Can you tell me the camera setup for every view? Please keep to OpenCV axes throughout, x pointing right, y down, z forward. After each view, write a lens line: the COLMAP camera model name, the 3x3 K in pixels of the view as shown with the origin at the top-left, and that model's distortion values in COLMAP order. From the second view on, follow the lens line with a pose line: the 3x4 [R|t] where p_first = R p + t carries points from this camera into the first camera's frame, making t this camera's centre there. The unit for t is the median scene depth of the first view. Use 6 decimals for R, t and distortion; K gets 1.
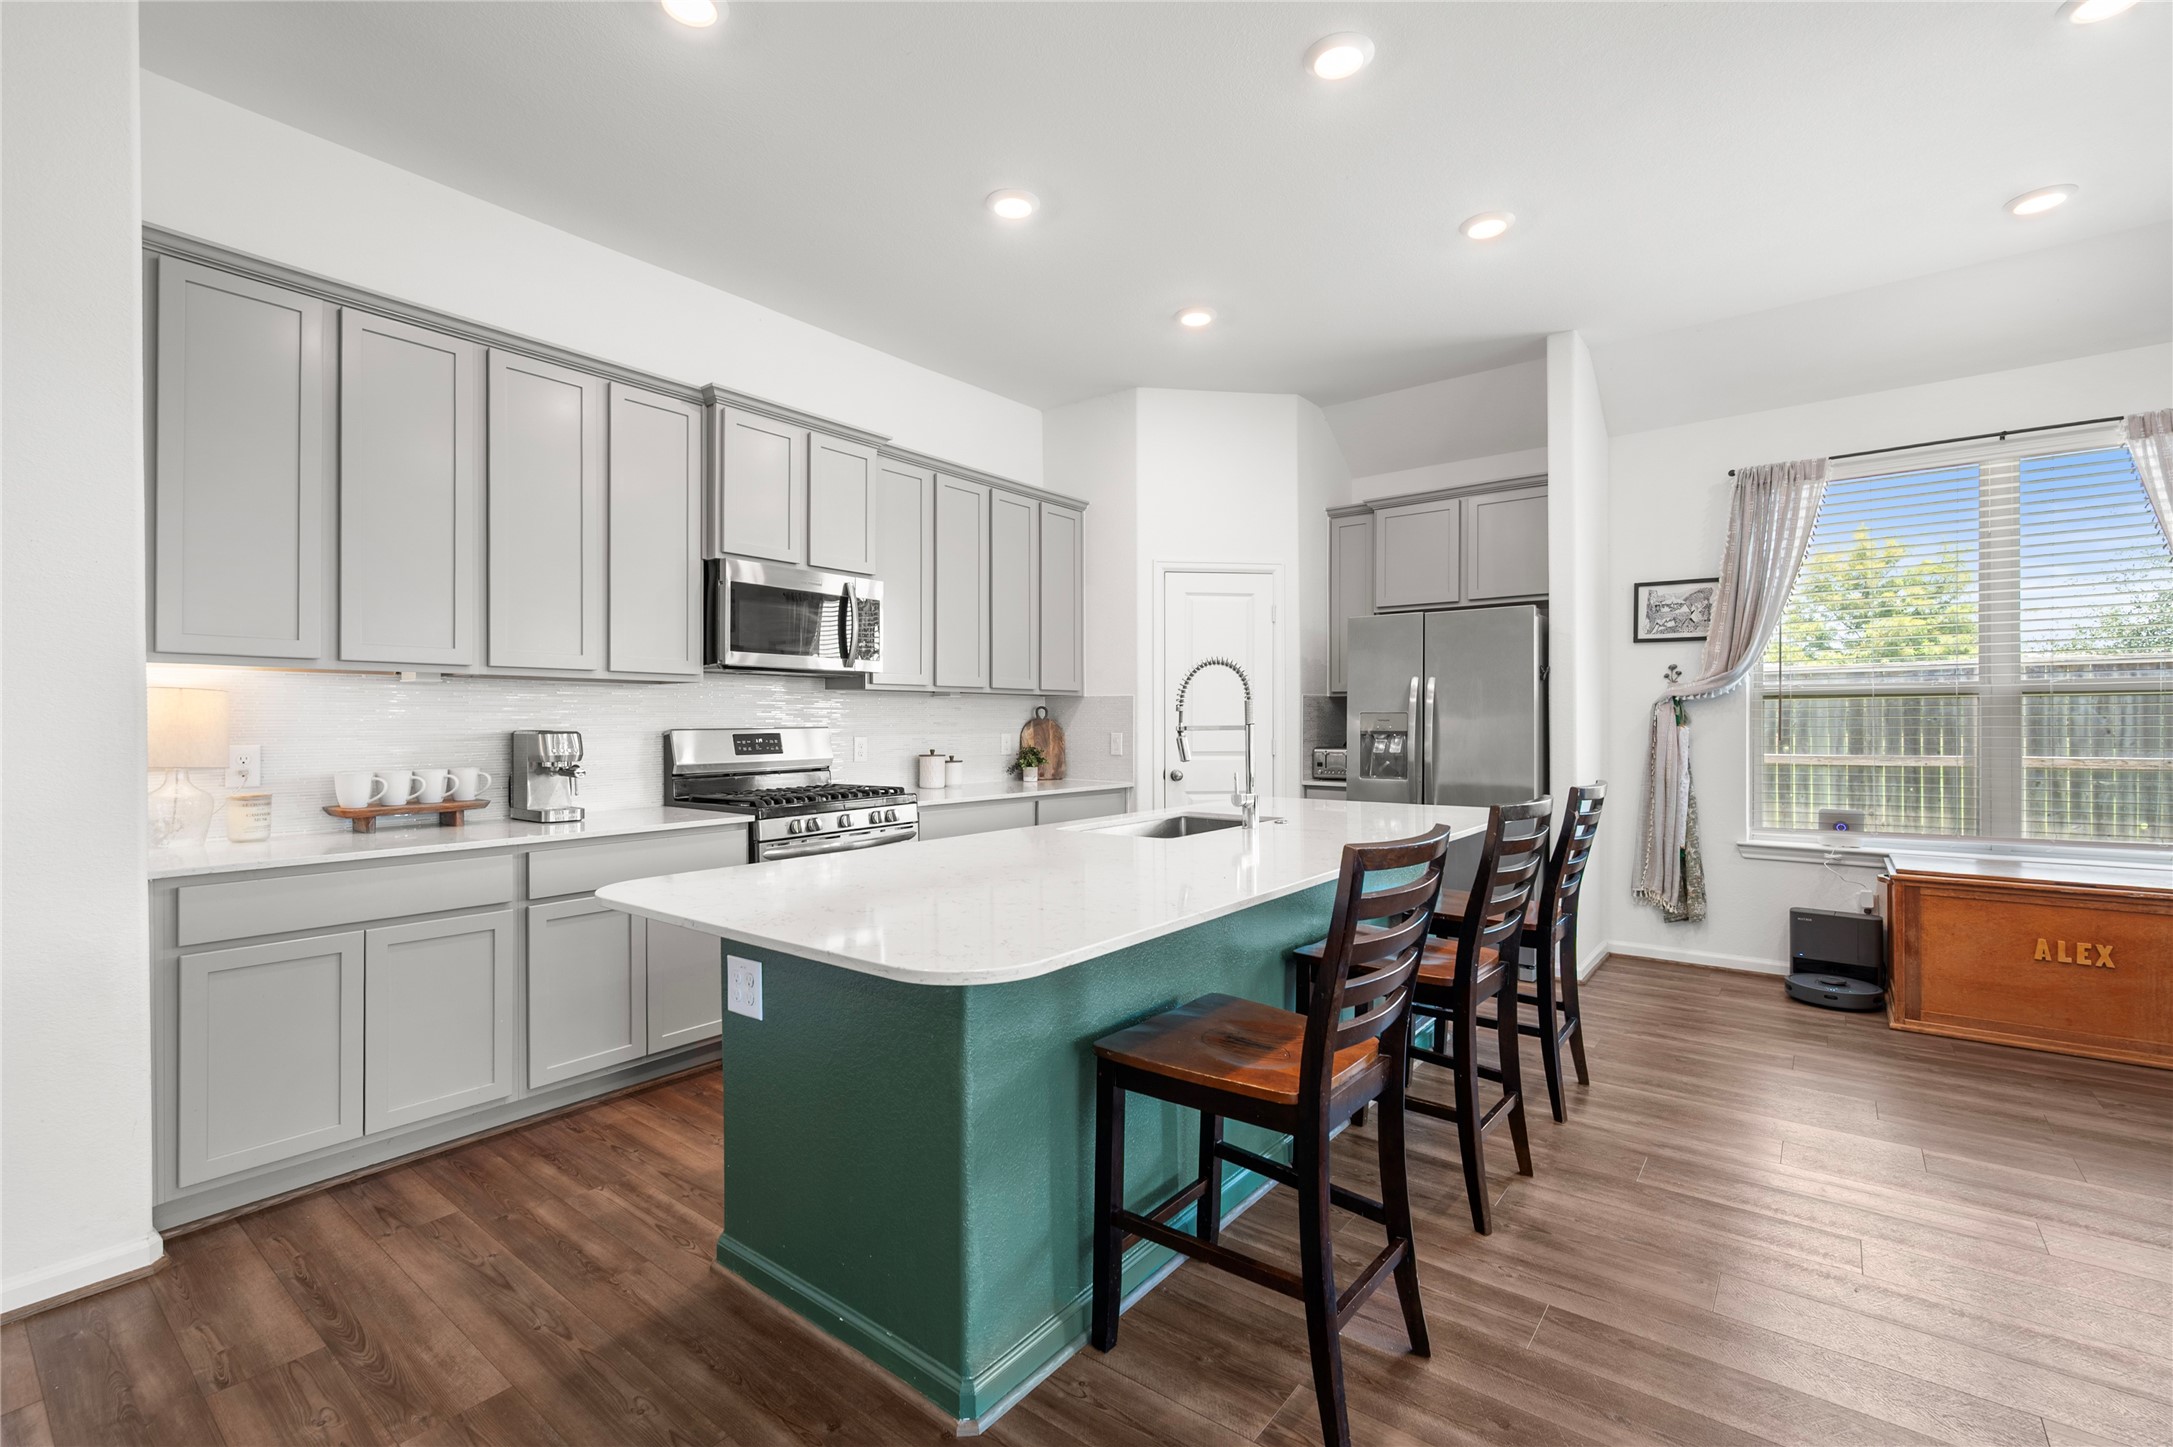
lens RADIAL K [[915.0, 0, 1109.4], [0, 915.0, 720.4], [0, 0, 1]] dist [-0.007426, 0.001402]
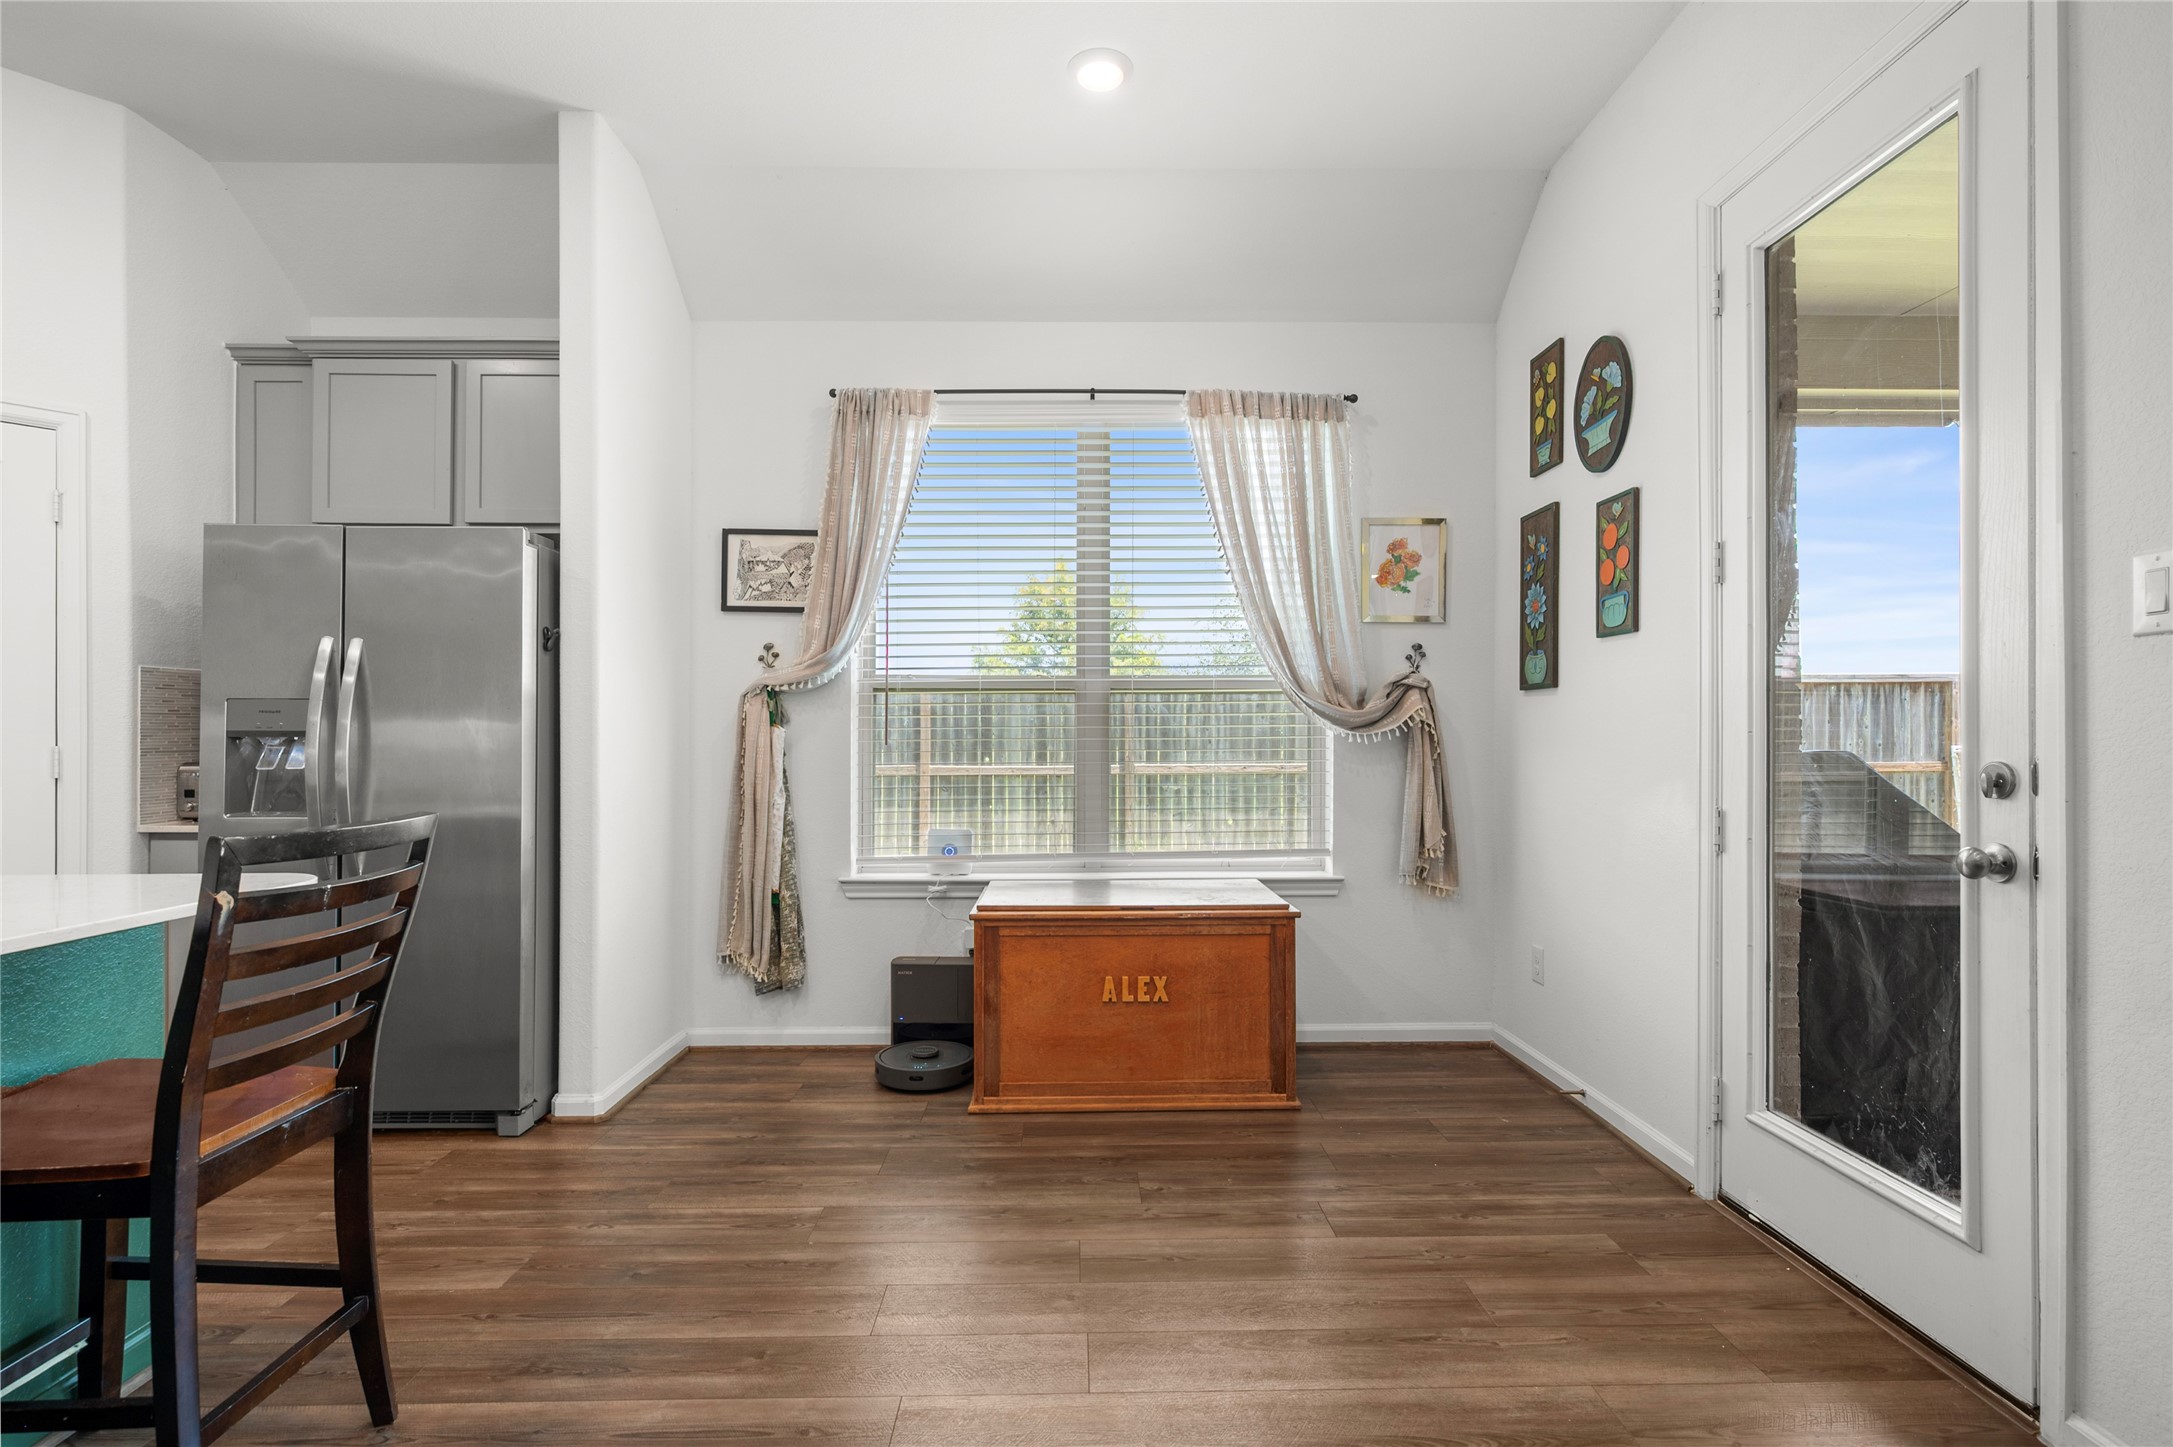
lens RADIAL K [[971.0, 0, 1073.6], [0, 971.0, 734.9], [0, 0, 1]] dist [-0.003246, 0.000077]
pose [[0.781397, 0.004198, 0.624020, 0.336561], [-0.002128, 0.999989, -0.004062, 0.016268], [-0.624031, 0.001846, 0.781397, 0.244550]]
